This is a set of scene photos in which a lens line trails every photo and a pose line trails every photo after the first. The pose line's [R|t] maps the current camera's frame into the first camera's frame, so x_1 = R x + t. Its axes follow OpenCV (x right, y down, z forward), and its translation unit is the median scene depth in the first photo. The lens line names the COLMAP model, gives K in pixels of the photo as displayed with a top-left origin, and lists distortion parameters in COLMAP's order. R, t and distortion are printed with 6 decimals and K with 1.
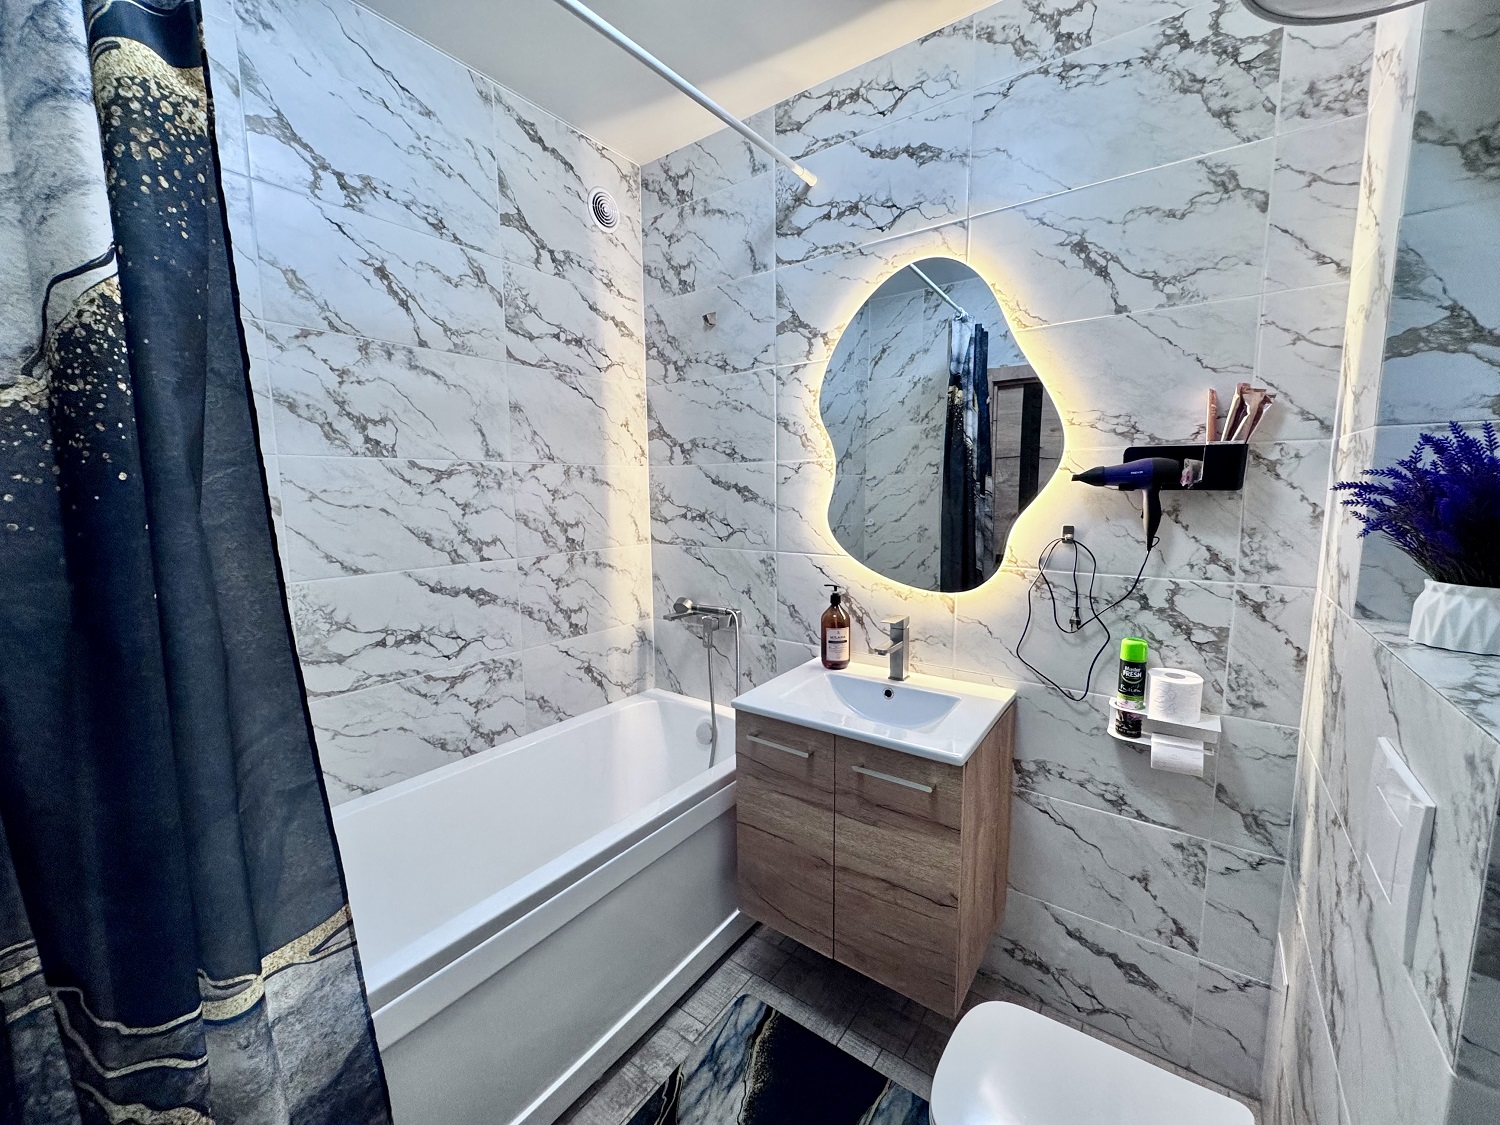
lens RADIAL K [[596.9, 0, 750.0], [0, 596.9, 562.5], [0, 0, 1]] dist [-0.001422, -0.000190]
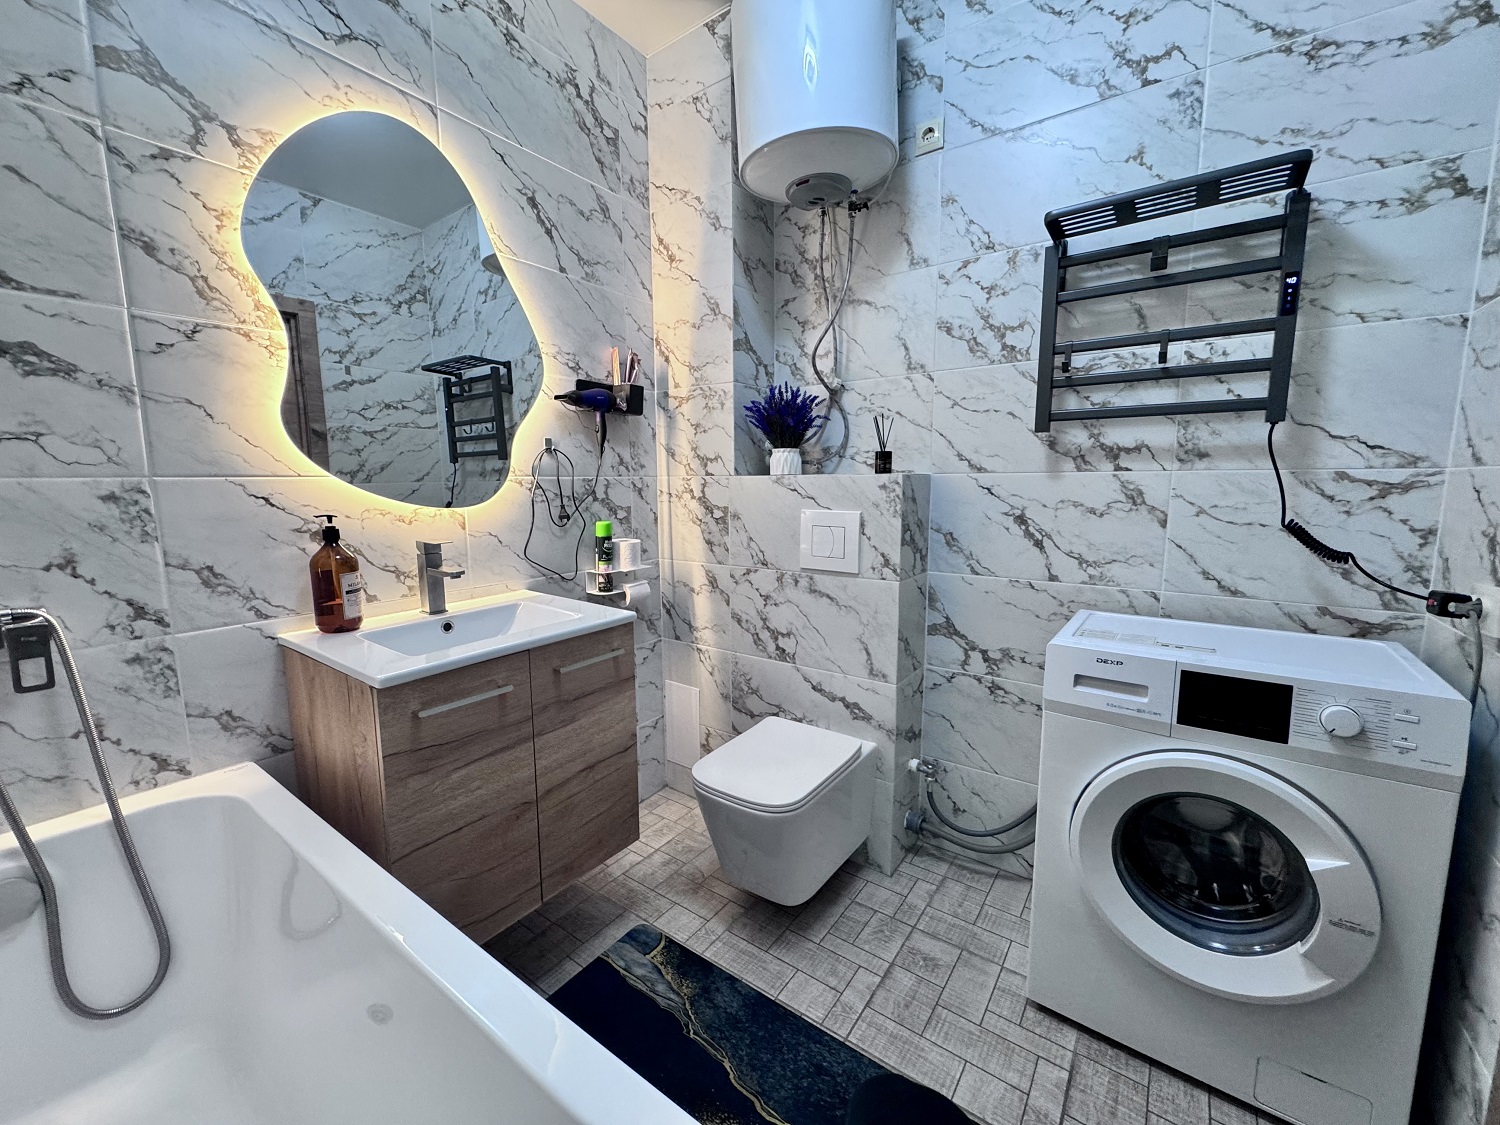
lens RADIAL K [[606.7, 0, 750.0], [0, 606.7, 562.5], [0, 0, 1]] dist [-0.001794, -0.000133]
pose [[-0.010105, -0.125687, 0.992018, -0.709572], [0.132364, 0.983171, 0.125914, 0.083894], [-0.991150, 0.132580, 0.006701, 0.614589]]
